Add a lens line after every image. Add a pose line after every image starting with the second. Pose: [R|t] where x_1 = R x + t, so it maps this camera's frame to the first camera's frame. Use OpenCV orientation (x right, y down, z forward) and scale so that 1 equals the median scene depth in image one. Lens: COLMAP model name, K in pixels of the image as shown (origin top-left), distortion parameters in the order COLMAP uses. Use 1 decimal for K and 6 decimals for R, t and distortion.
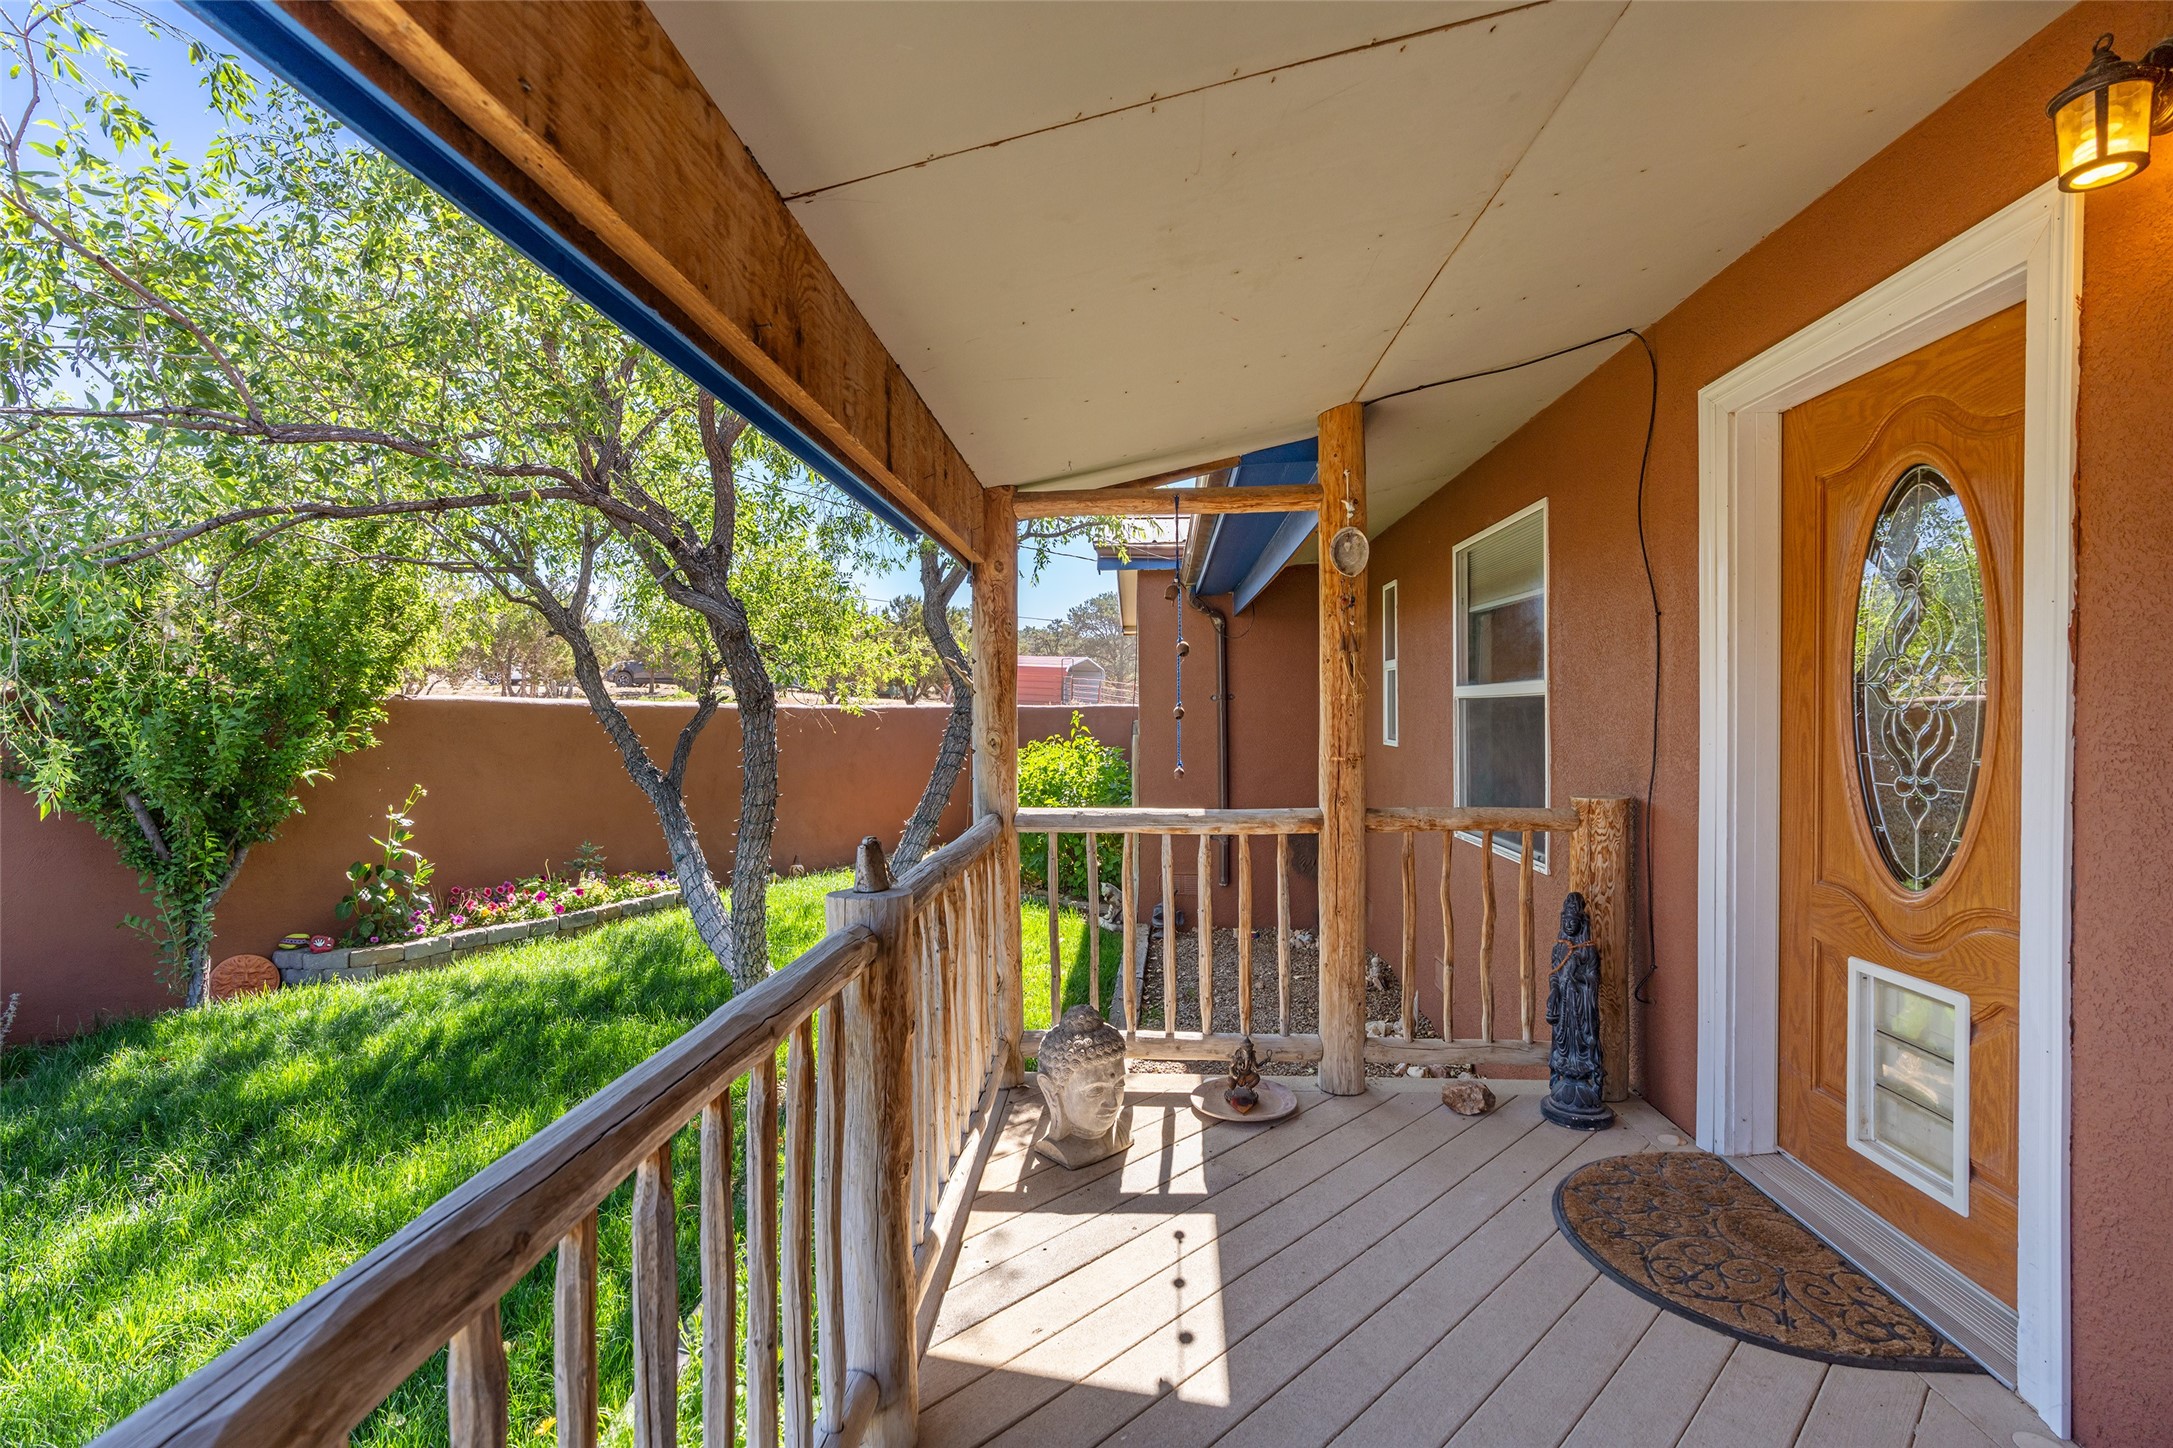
lens RADIAL K [[984.9, 0, 1084.5], [0, 984.9, 724.4], [0, 0, 1]] dist [-0.006746, 0.000865]
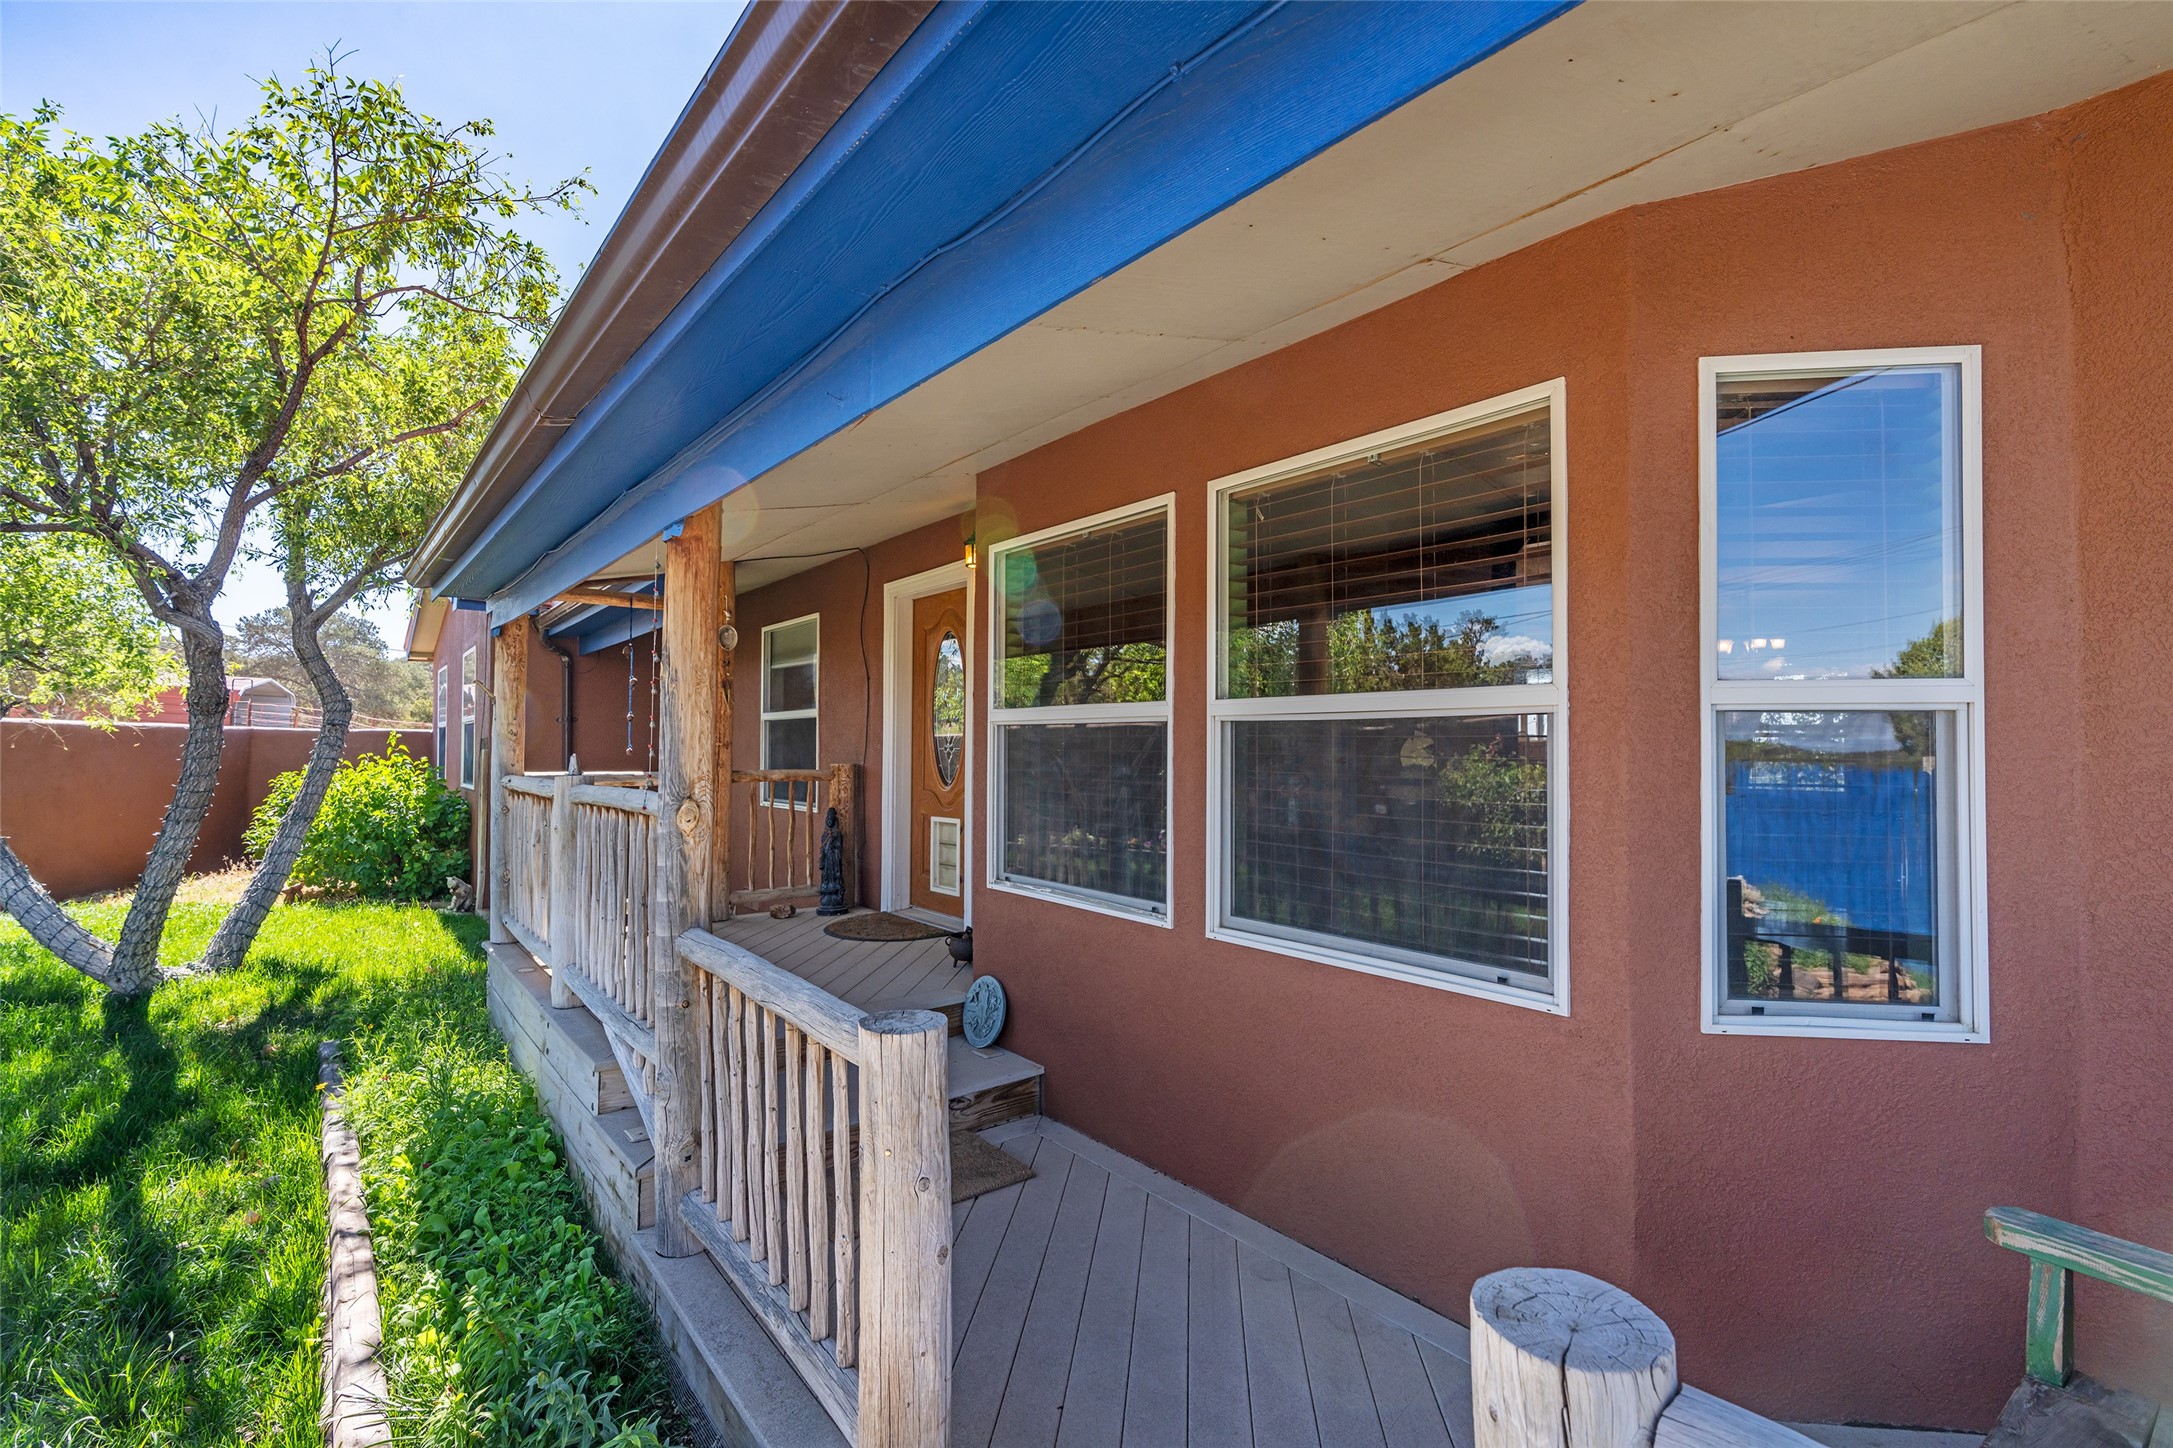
lens RADIAL K [[984.9, 0, 1084.5], [0, 984.9, 724.4], [0, 0, 1]] dist [-0.006746, 0.000865]
pose [[0.748045, 0.027229, 0.663089, -0.487612], [0.001103, 0.999106, -0.042271, 0.079539], [-0.663647, 0.032352, 0.747346, -0.918362]]
